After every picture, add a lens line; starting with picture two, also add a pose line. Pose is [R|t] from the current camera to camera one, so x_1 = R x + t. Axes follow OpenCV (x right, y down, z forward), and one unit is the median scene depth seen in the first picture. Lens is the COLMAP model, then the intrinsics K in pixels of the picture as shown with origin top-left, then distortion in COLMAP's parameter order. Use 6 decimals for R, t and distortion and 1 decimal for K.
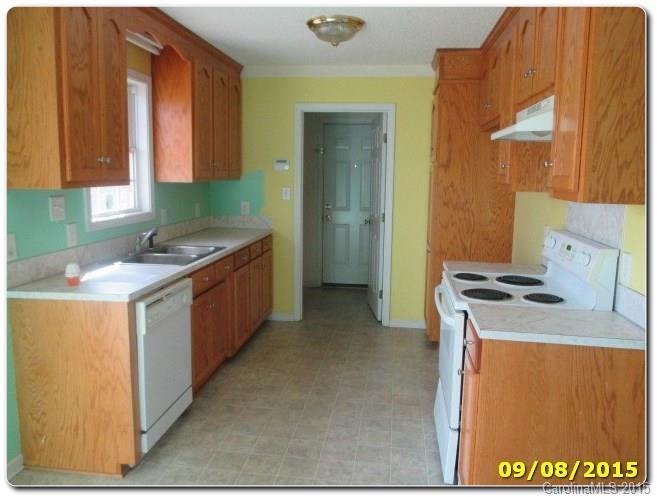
lens RADIAL K [[535.3, 0, 328.5], [0, 535.3, 248.5], [0, 0, 1]] dist [-0.003131, -0.000359]
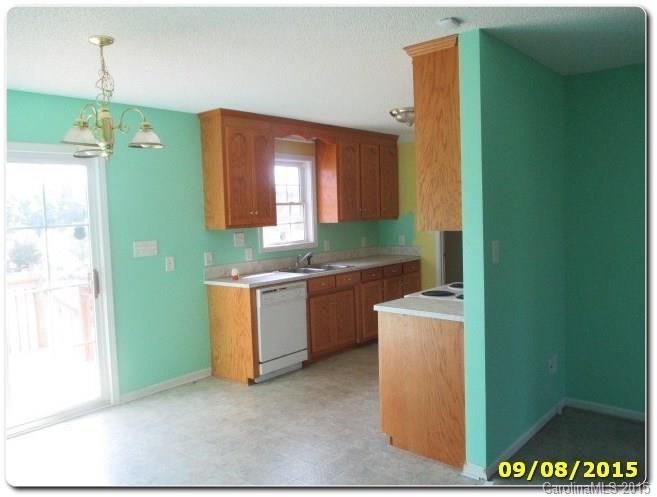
lens RADIAL K [[535.3, 0, 328.5], [0, 535.3, 248.5], [0, 0, 1]] dist [-0.003131, -0.000359]
pose [[0.840144, -0.002260, -0.542359, 0.719791], [-0.035346, 0.997637, -0.058910, 0.050954], [0.541211, 0.068663, 0.838079, -0.357060]]
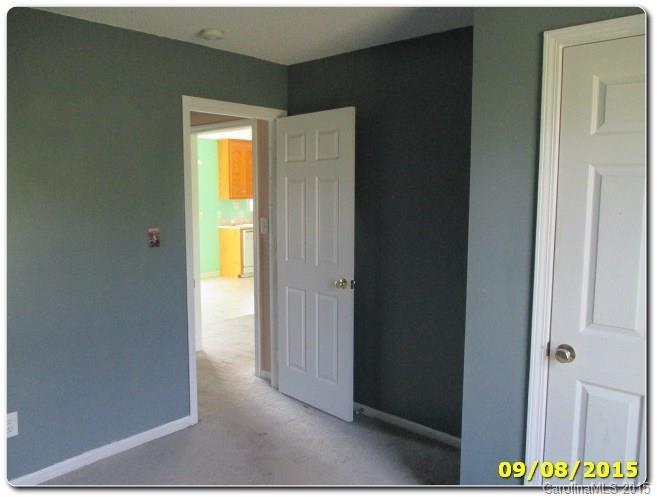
lens RADIAL K [[535.3, 0, 328.5], [0, 535.3, 248.5], [0, 0, 1]] dist [-0.003131, -0.000359]
pose [[0.828115, 0.053023, -0.558044, 1.855841], [-0.073119, 0.997228, -0.013753, 0.199439], [0.555768, 0.052193, 0.829697, -1.464625]]
